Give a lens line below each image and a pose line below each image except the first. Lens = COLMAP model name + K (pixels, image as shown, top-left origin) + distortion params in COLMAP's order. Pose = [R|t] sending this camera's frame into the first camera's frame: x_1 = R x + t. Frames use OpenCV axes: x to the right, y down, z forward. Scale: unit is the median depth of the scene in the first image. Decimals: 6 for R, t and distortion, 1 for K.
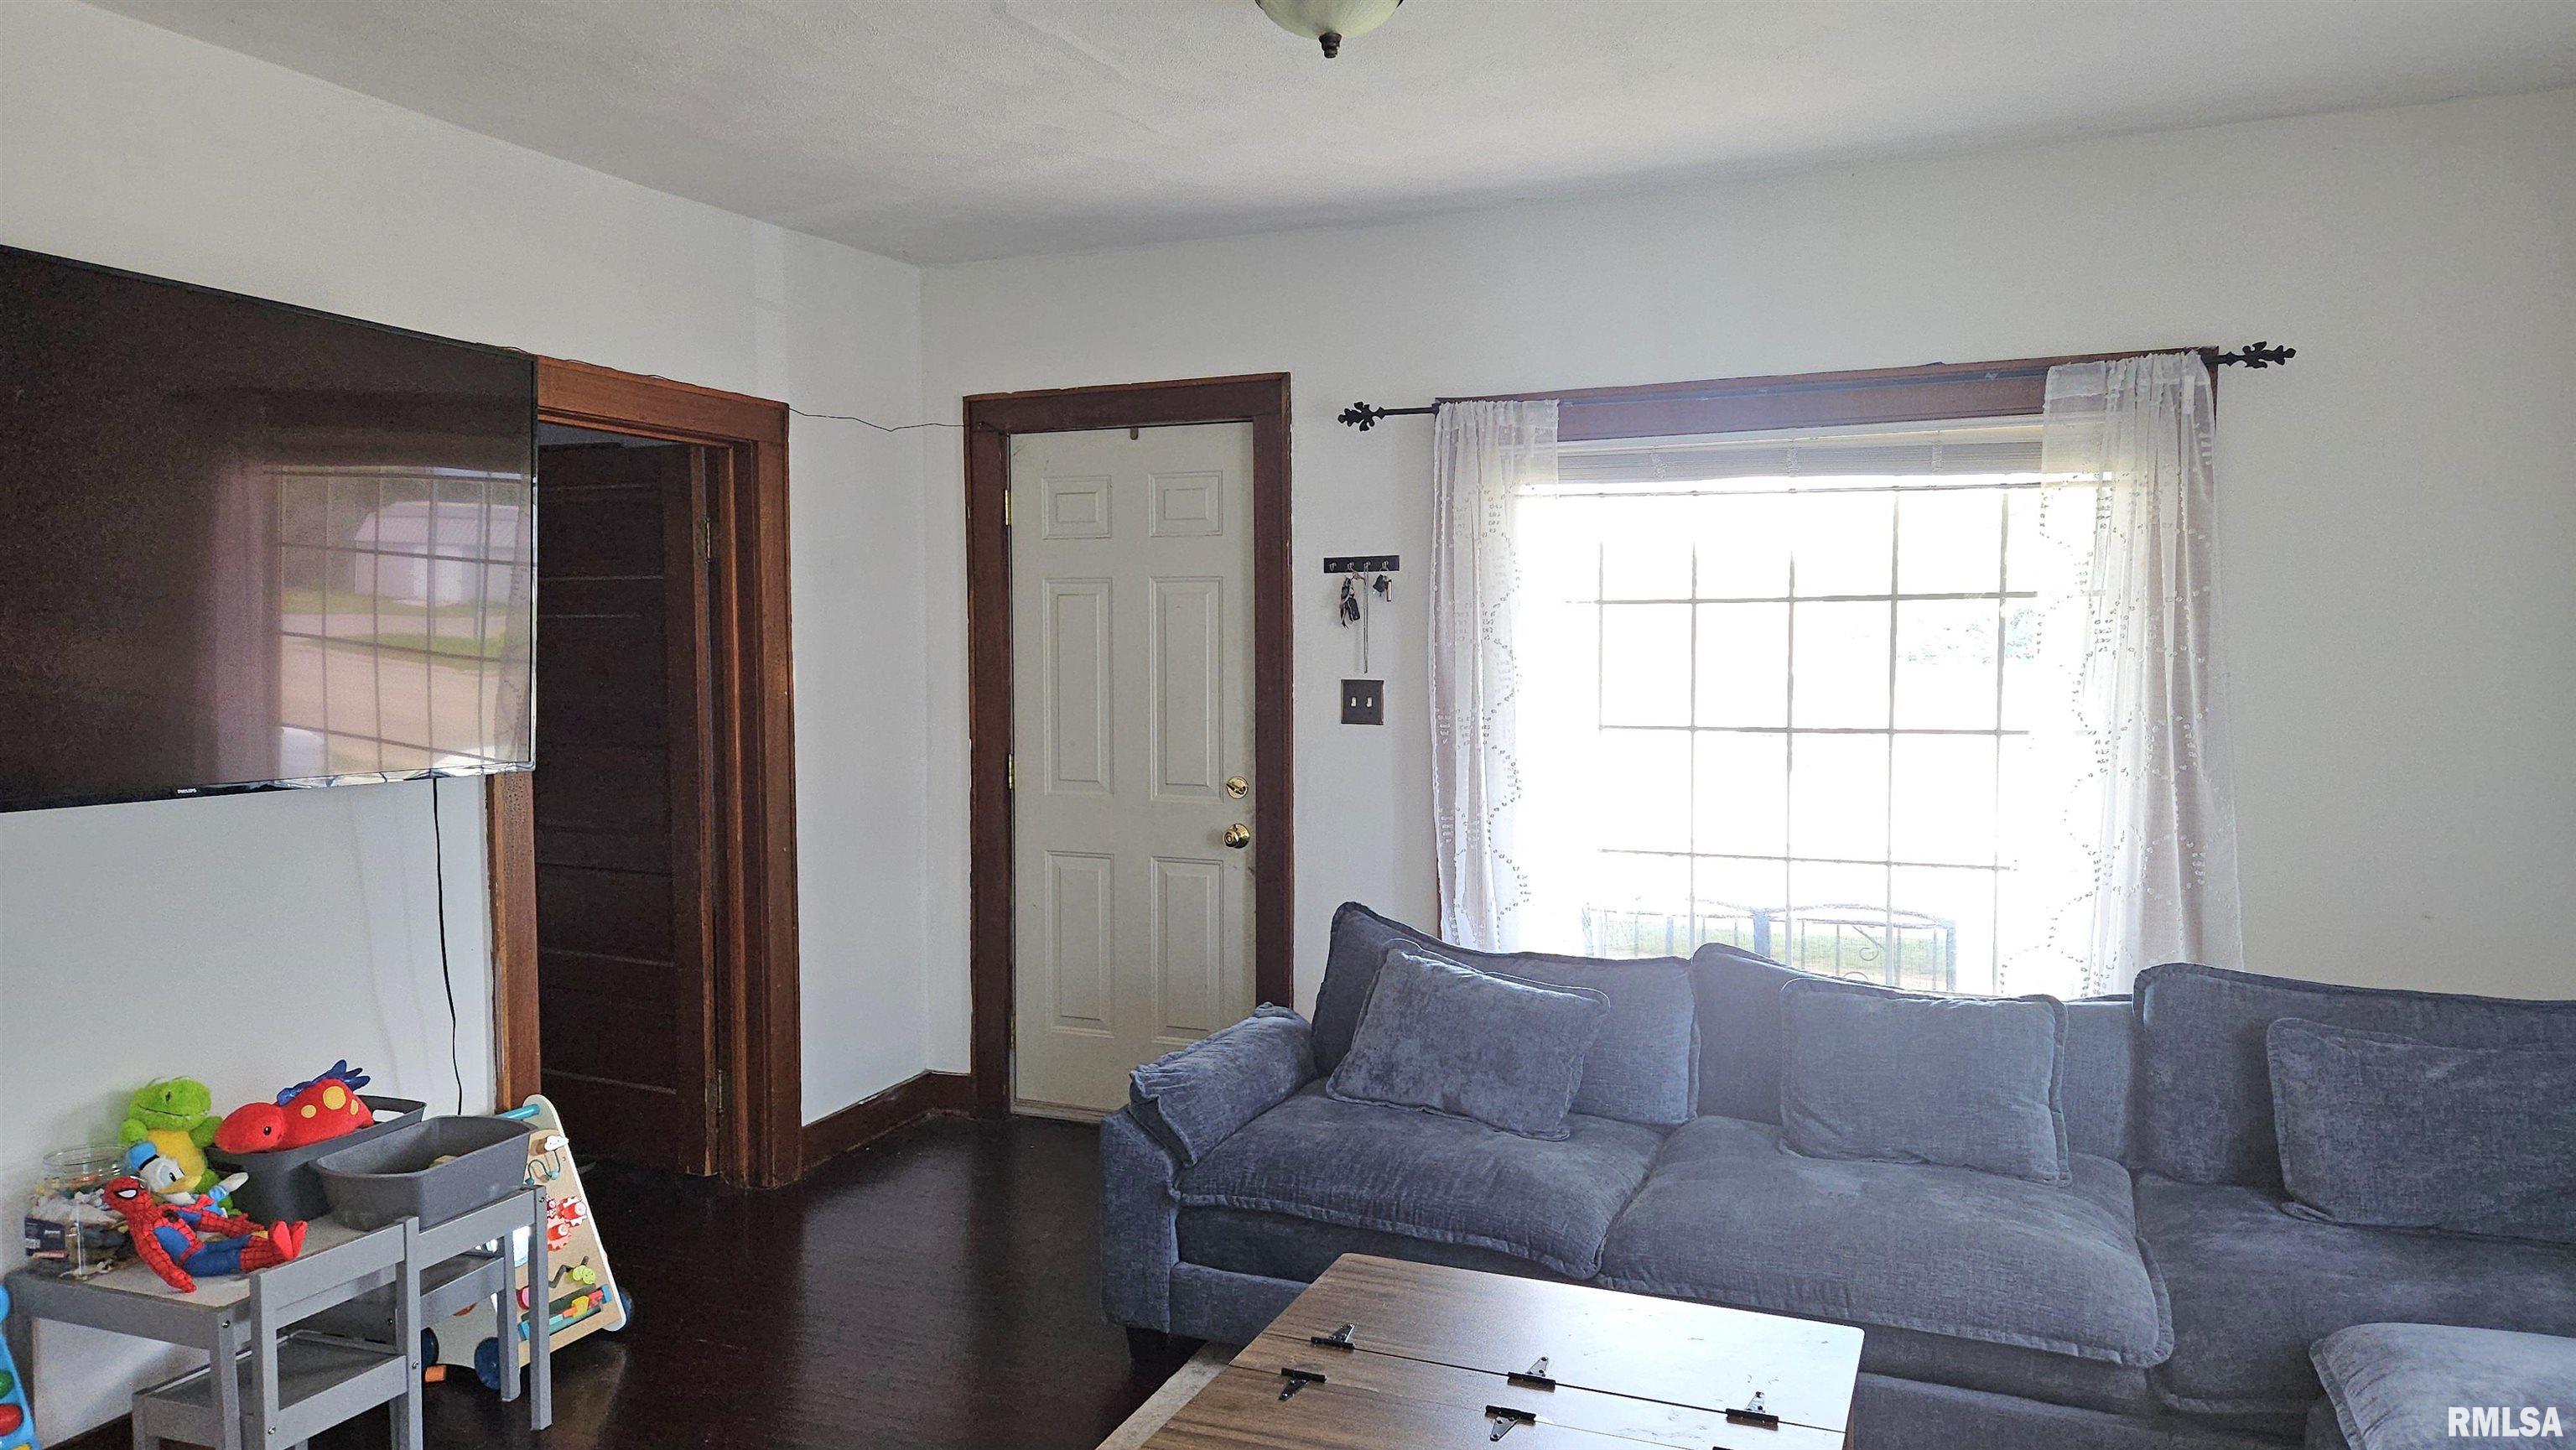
lens RADIAL K [[1706.1, 0, 1291.1], [0, 1706.1, 740.0], [0, 0, 1]] dist [0.082073, -0.070141]
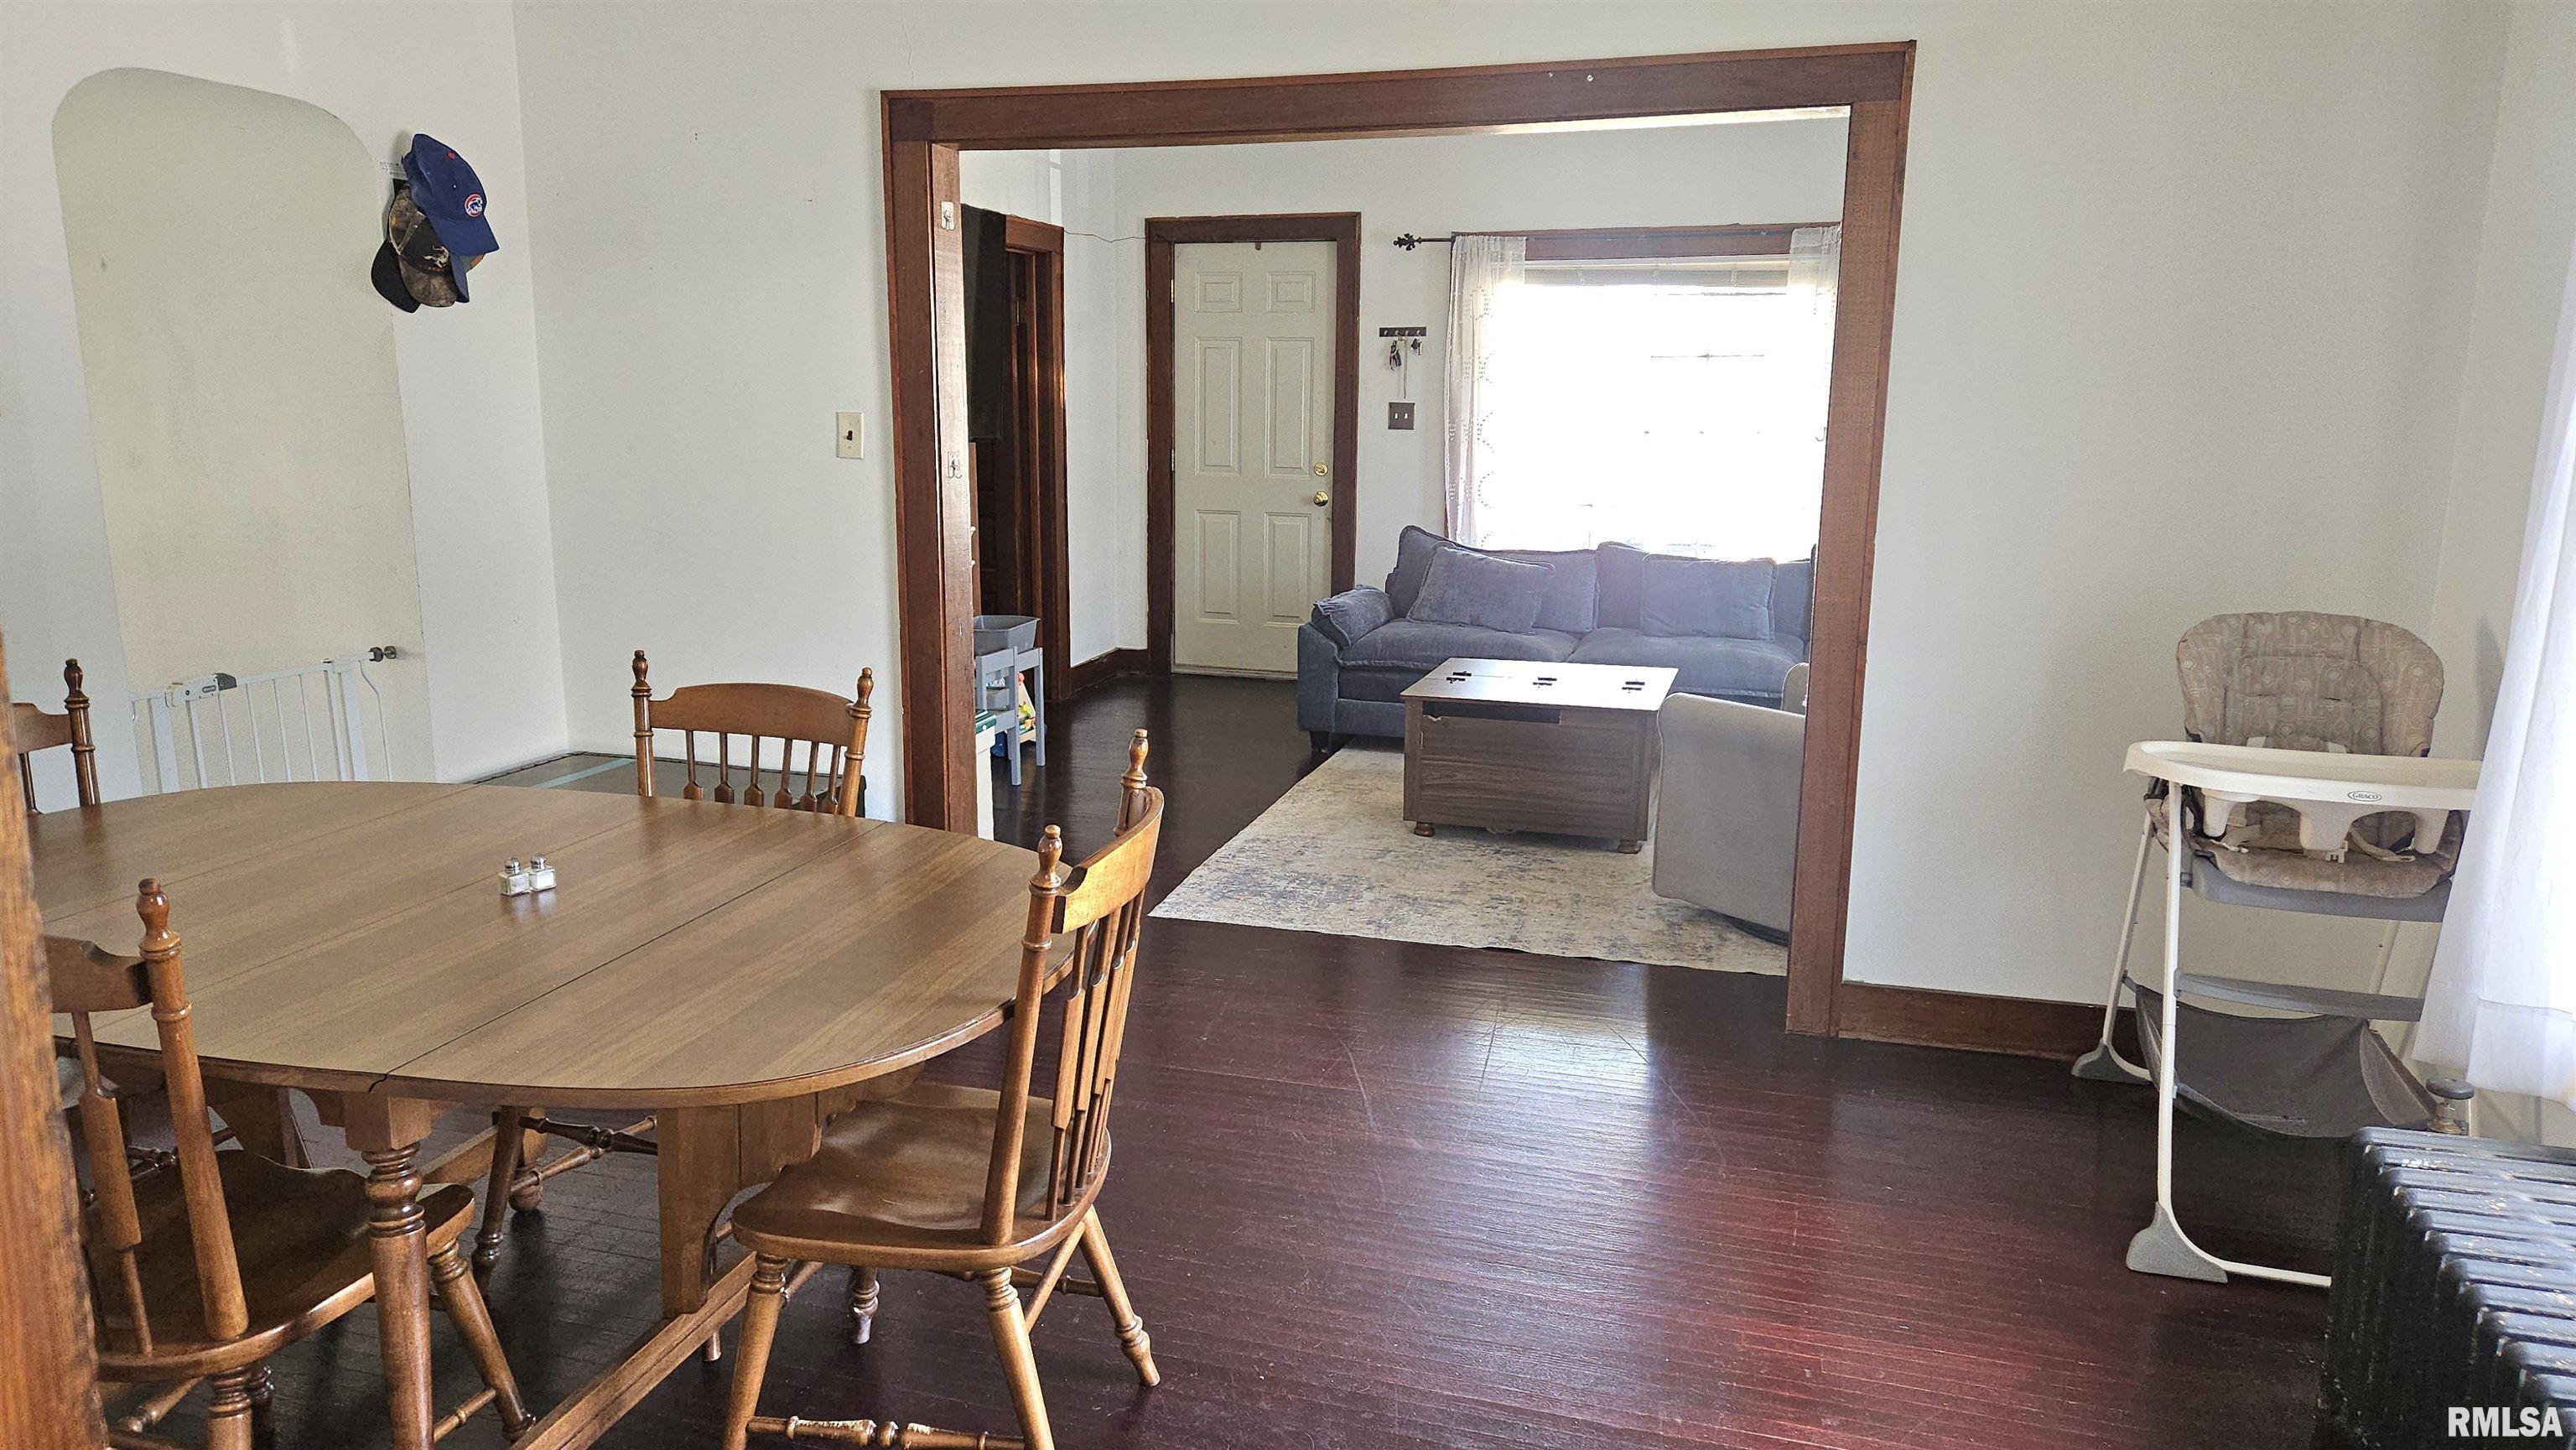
lens RADIAL K [[1706.1, 0, 1291.1], [0, 1706.1, 740.0], [0, 0, 1]] dist [0.082073, -0.070141]
pose [[0.995116, -0.008397, 0.098351, -0.242497], [-0.005451, 0.990181, 0.139688, 0.060730], [-0.098559, -0.139542, 0.985299, -0.721135]]
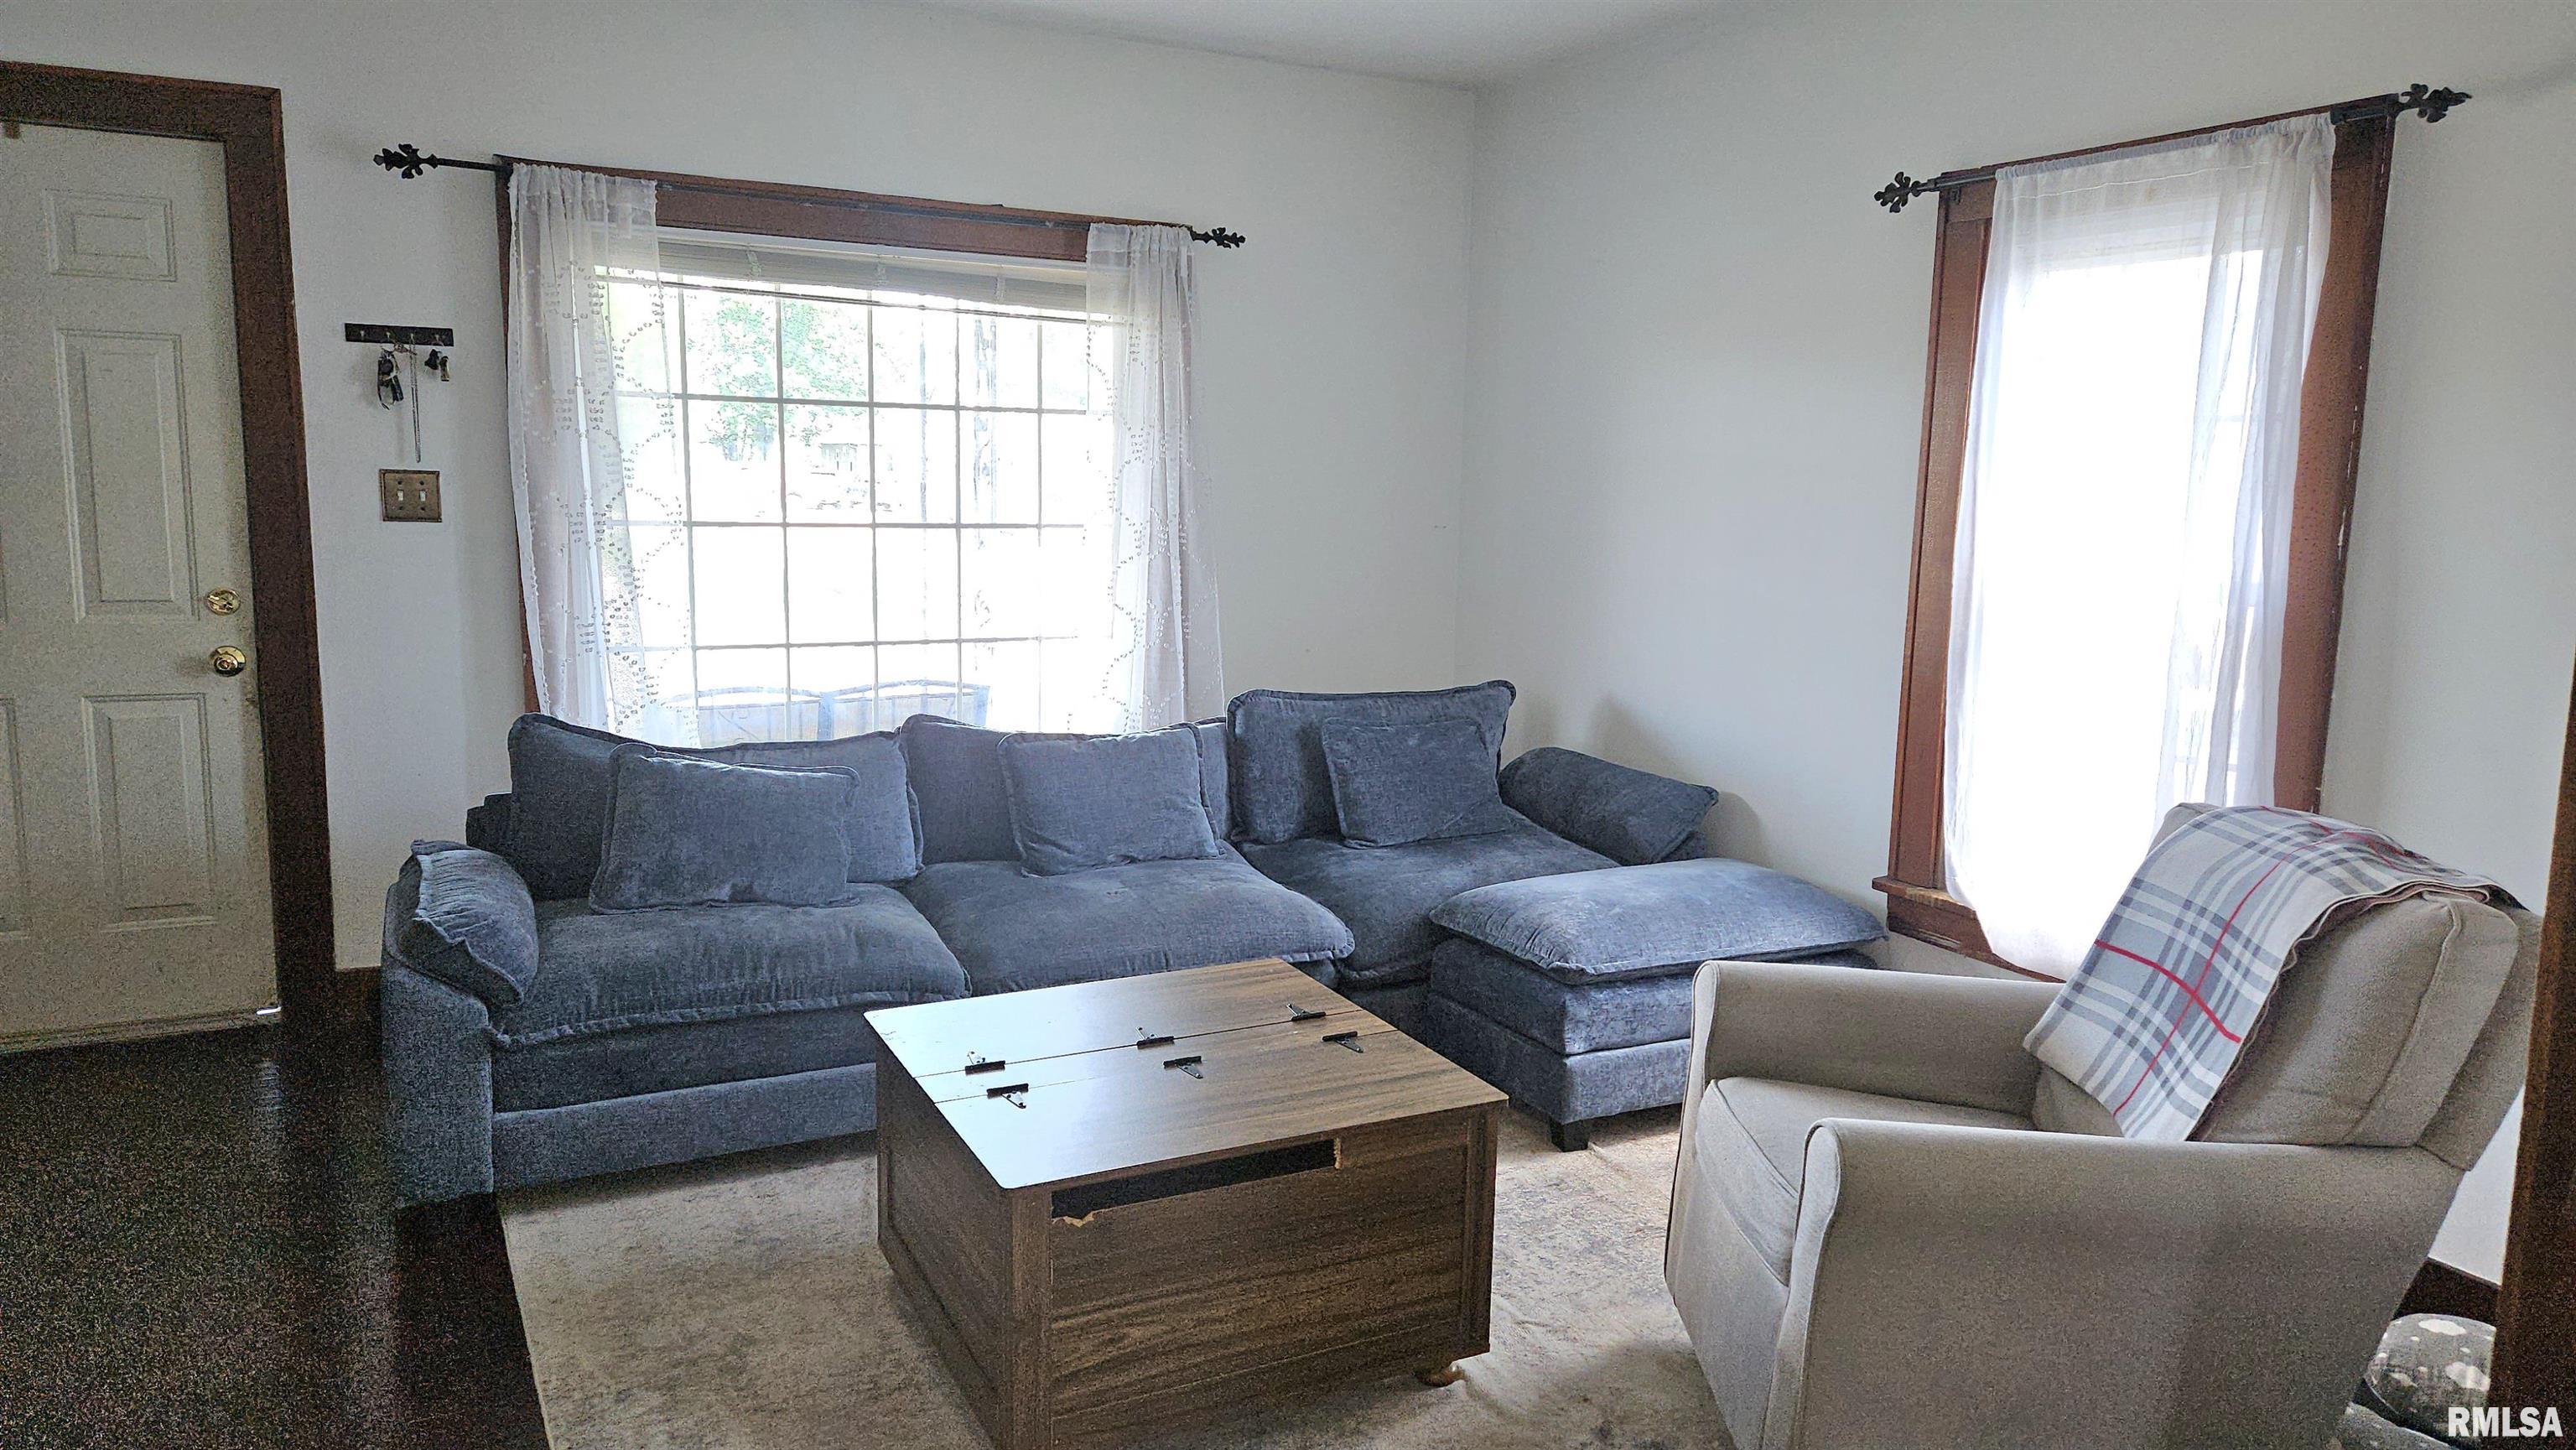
lens RADIAL K [[1697.2, 0, 1288.0], [0, 1697.2, 725.0], [0, 0, 1]] dist [0.091530, -0.071600]
pose [[0.644746, -0.095197, 0.758446, -0.362236], [0.021530, 0.994083, 0.106471, 0.009722], [-0.764093, -0.052317, 0.642981, 0.082278]]
